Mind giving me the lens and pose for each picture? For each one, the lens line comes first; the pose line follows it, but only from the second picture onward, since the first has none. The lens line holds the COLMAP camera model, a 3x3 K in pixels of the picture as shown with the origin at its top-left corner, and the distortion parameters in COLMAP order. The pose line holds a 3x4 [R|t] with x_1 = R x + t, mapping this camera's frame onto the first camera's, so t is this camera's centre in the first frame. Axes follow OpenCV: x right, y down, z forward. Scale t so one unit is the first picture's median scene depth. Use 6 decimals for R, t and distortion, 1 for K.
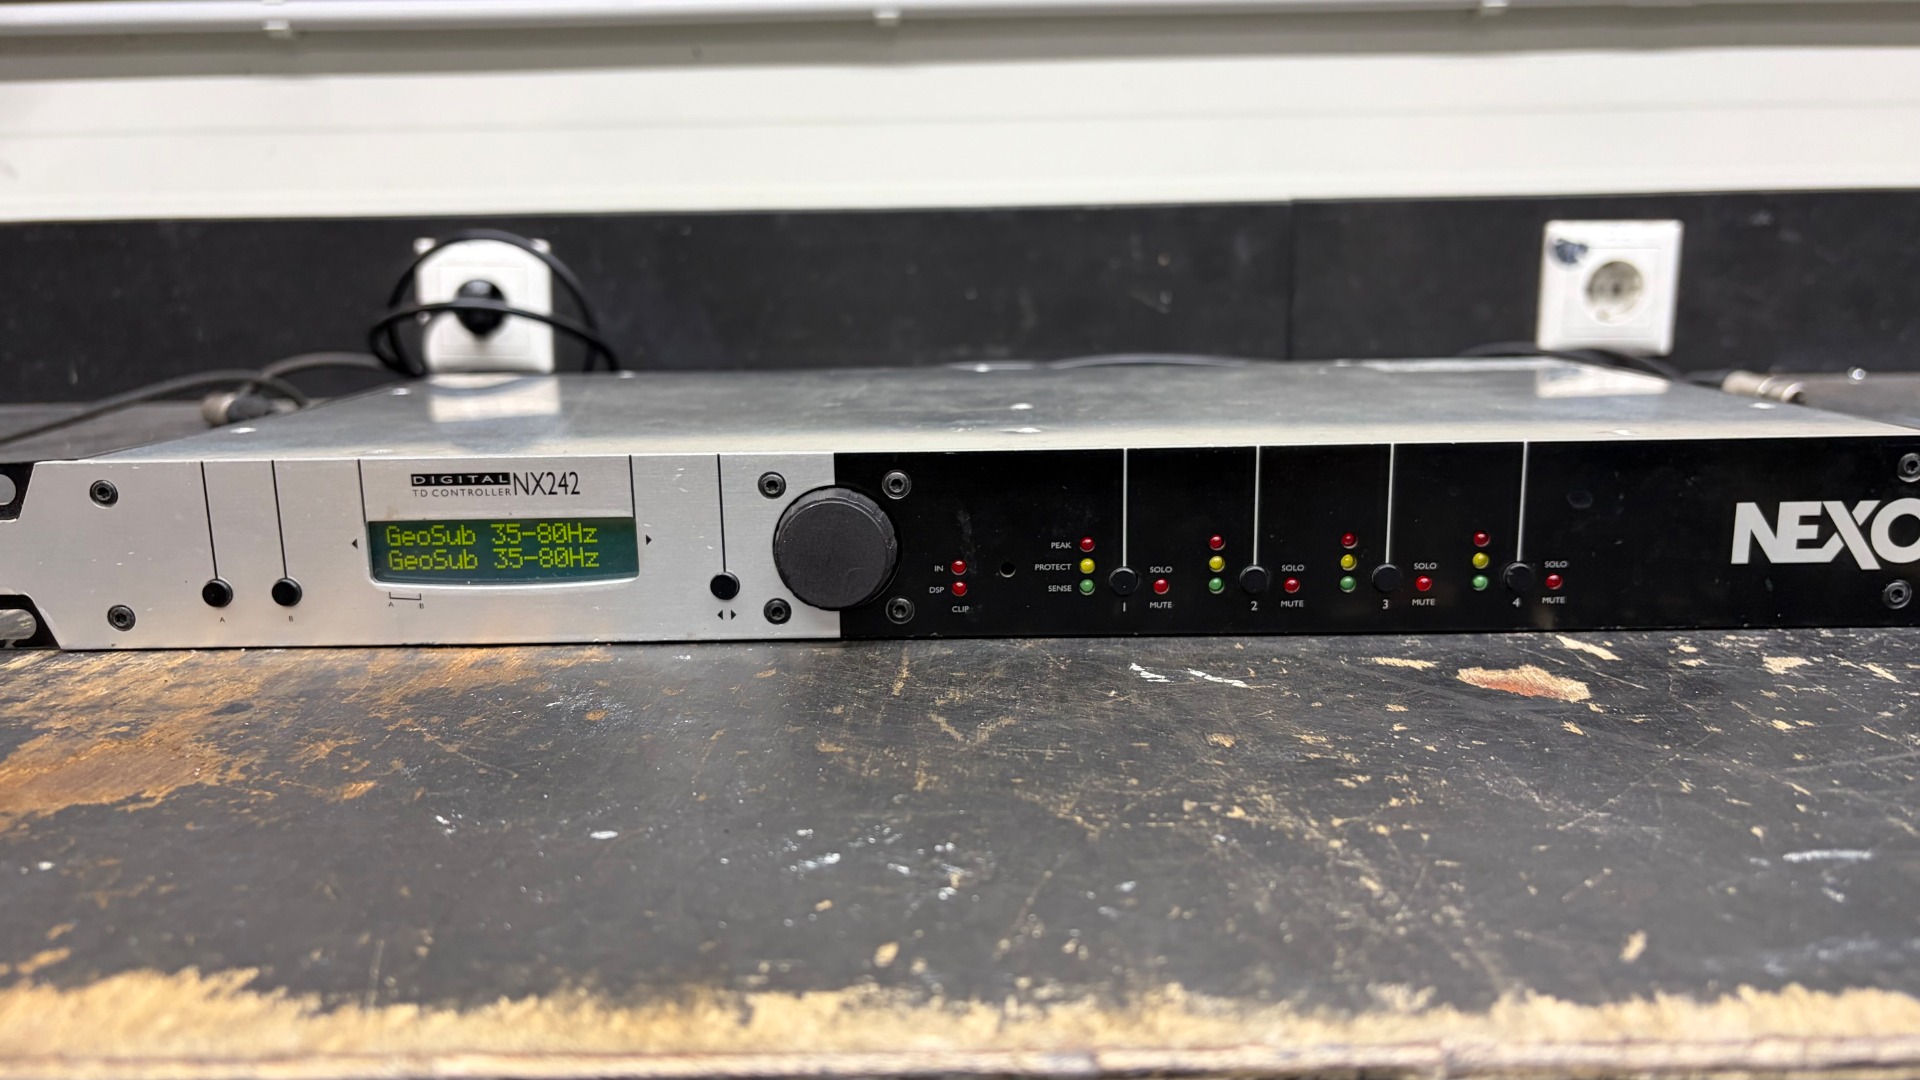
lens RADIAL K [[1427.1, 0, 958.6], [0, 1427.1, 549.9], [0, 0, 1]] dist [-0.035973, 0.003404]
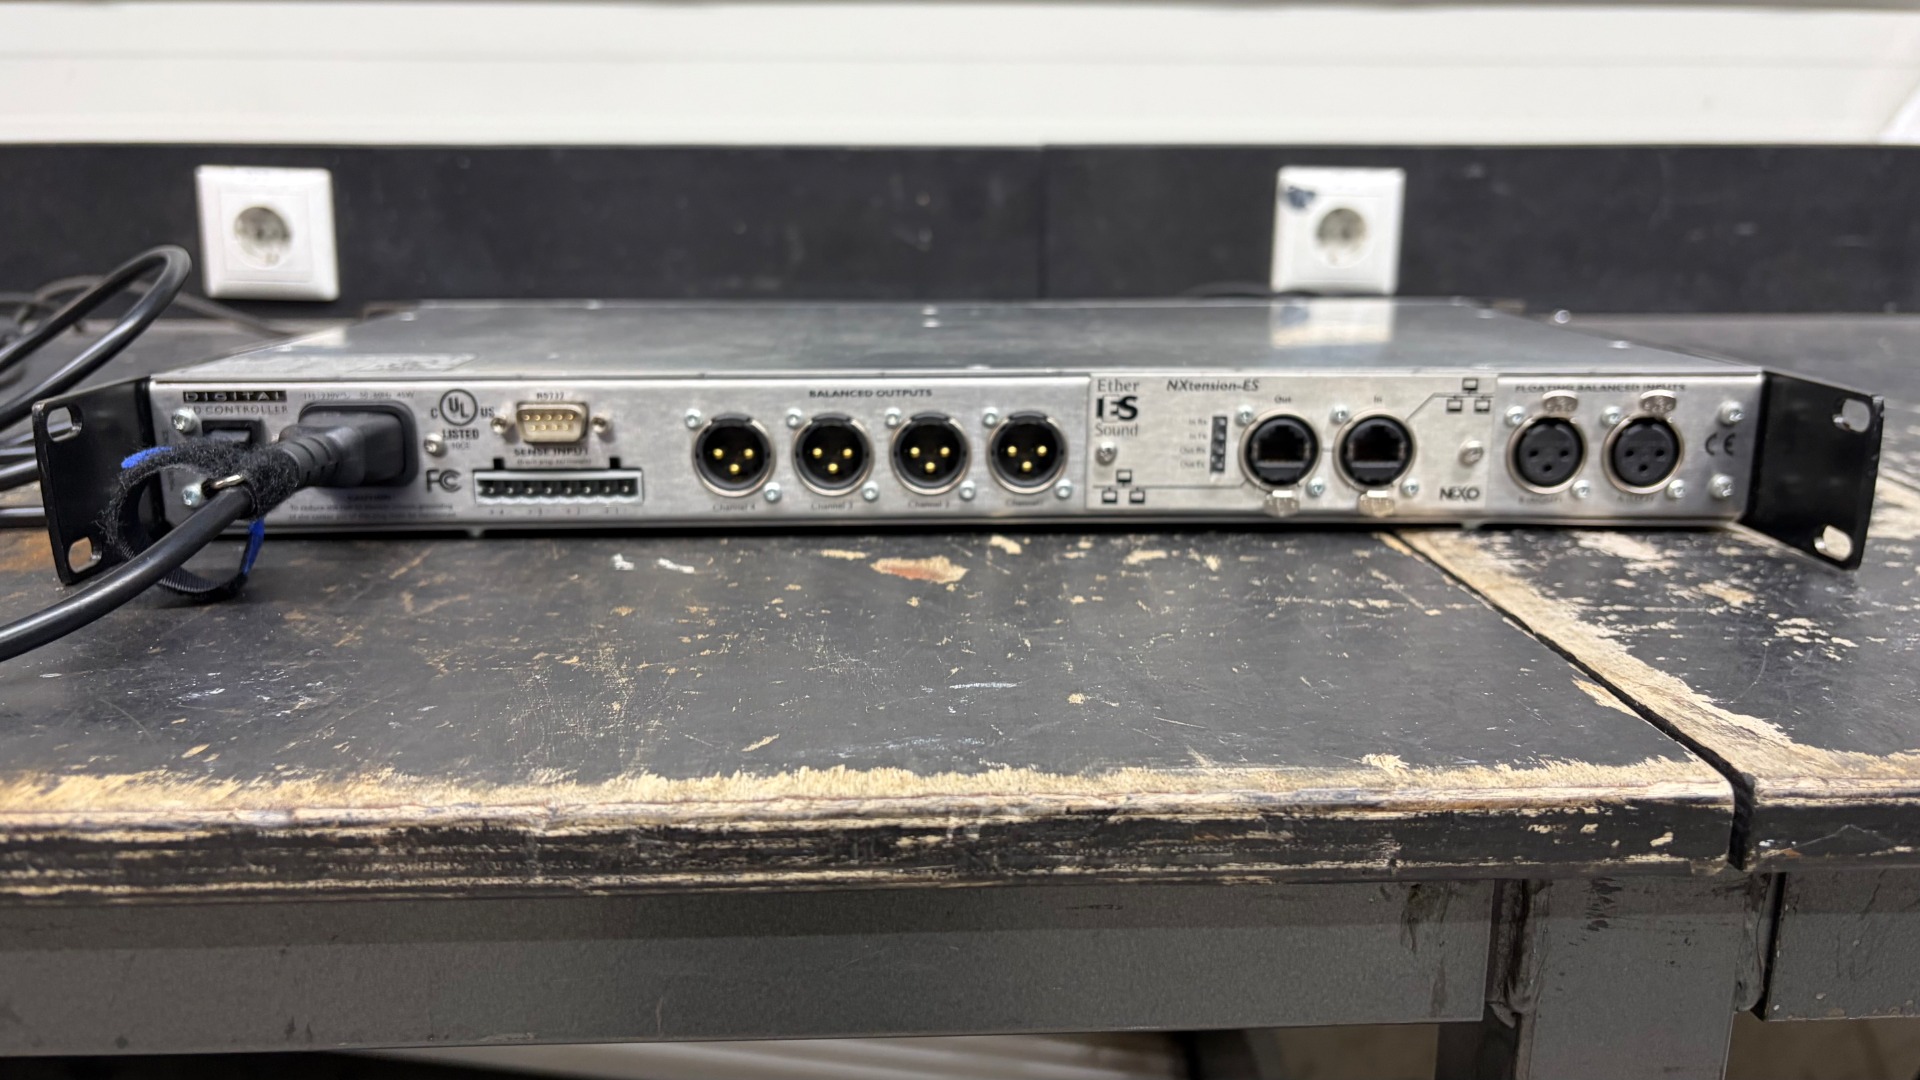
lens RADIAL K [[1427.1, 0, 960.3], [0, 1427.1, 531.7], [0, 0, 1]] dist [-0.035973, 0.003404]
pose [[0.997540, 0.002218, 0.070067, 0.446571], [-0.004611, 0.999411, 0.034008, 0.026569], [-0.069950, -0.034247, 0.996962, -0.271845]]
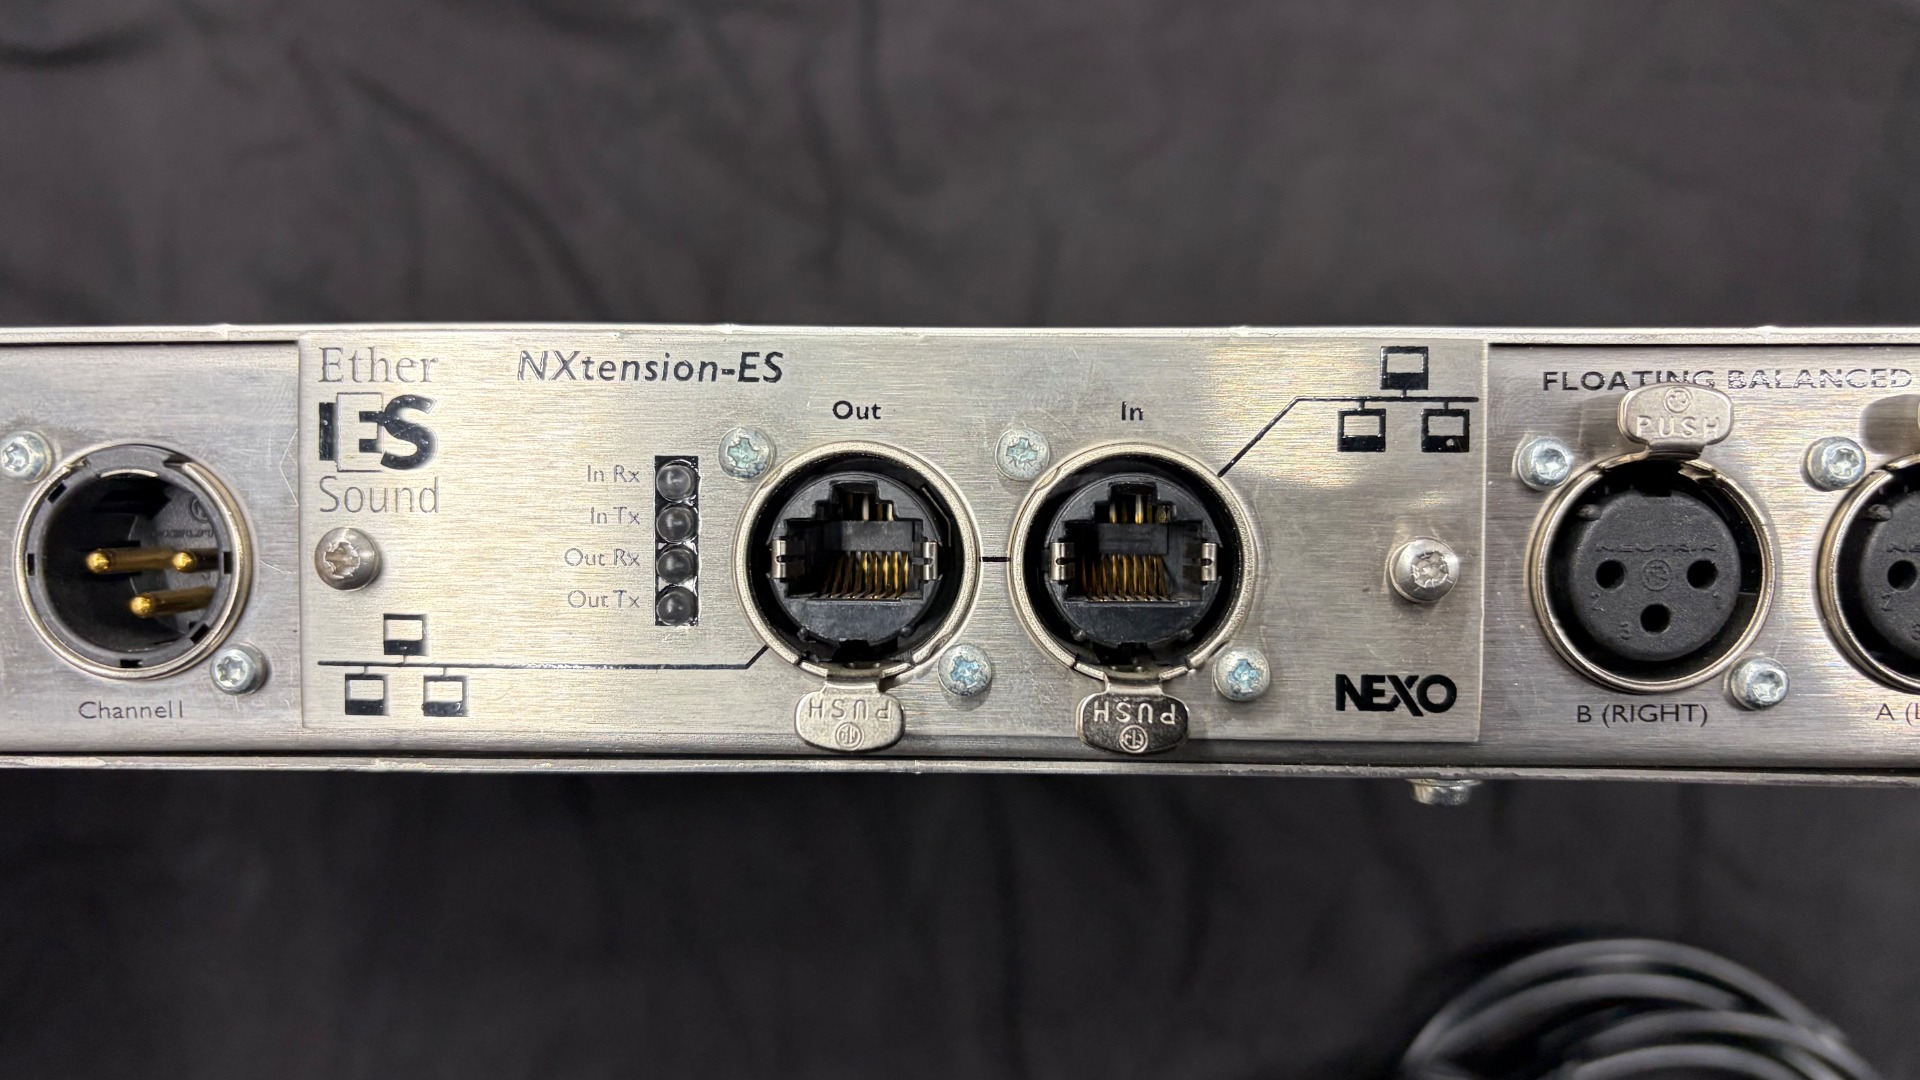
lens RADIAL K [[1427.1, 0, 961.9], [0, 1427.1, 537.6], [0, 0, 1]] dist [-0.035973, 0.003404]
pose [[0.998725, 0.025314, 0.043678, 1.809223], [-0.016380, 0.980877, -0.193938, 0.188531], [-0.047752, 0.192975, 0.980041, 2.620923]]
